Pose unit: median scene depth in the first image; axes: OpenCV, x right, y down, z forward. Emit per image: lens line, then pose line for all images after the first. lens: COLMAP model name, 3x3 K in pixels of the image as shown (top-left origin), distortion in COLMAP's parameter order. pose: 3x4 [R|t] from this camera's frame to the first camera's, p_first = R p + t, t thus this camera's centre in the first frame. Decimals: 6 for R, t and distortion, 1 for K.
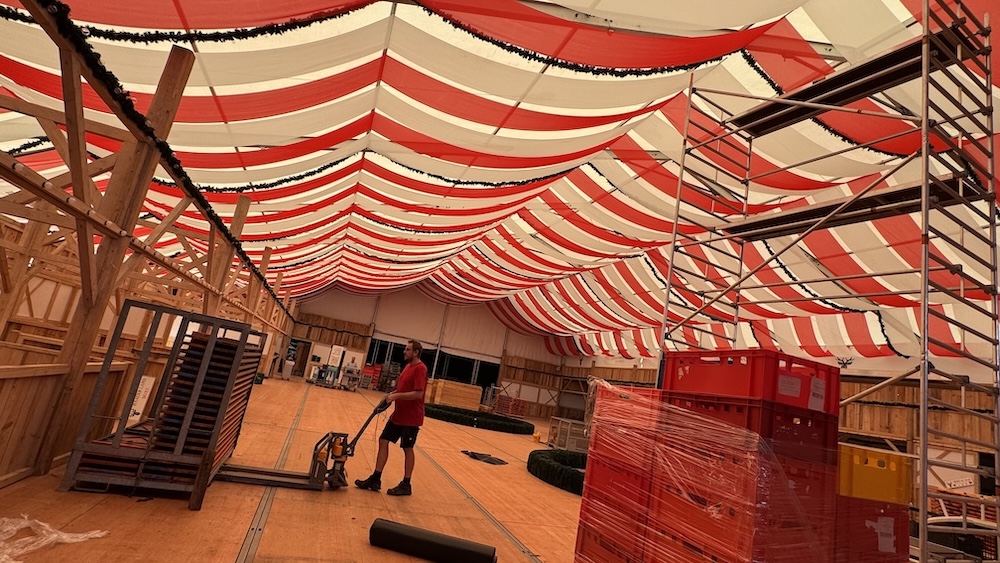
lens RADIAL K [[491.0, 0, 500.0], [0, 491.0, 281.5], [0, 0, 1]] dist [0.000894, 0.000172]
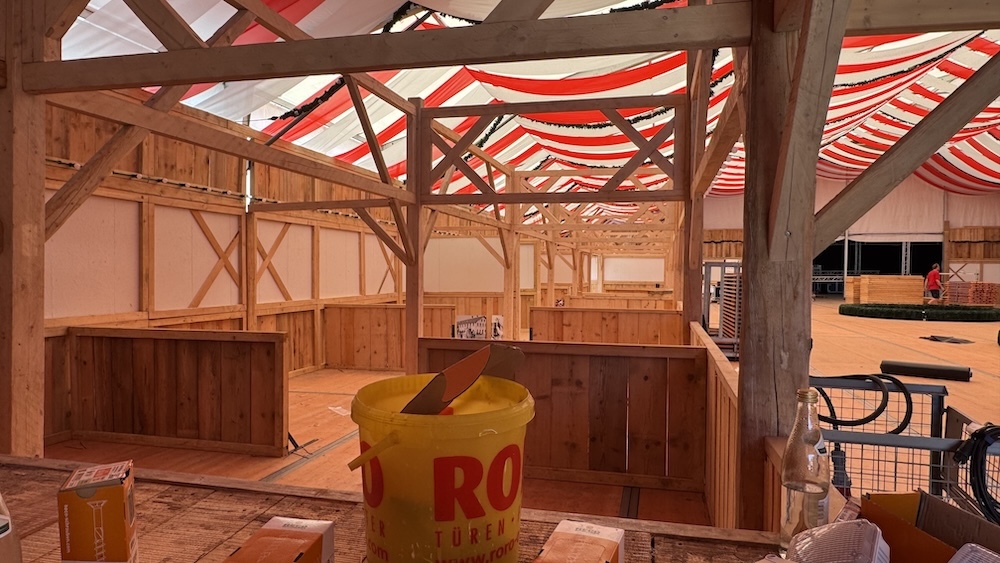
lens RADIAL K [[670.8, 0, 496.1], [0, 670.8, 284.5], [0, 0, 1]] dist [-0.000922, 0.000734]
pose [[0.817939, -0.161209, -0.552257, -0.002794], [0.256730, 0.961336, 0.099616, -0.045874], [0.514846, -0.223260, 0.827701, -0.208185]]
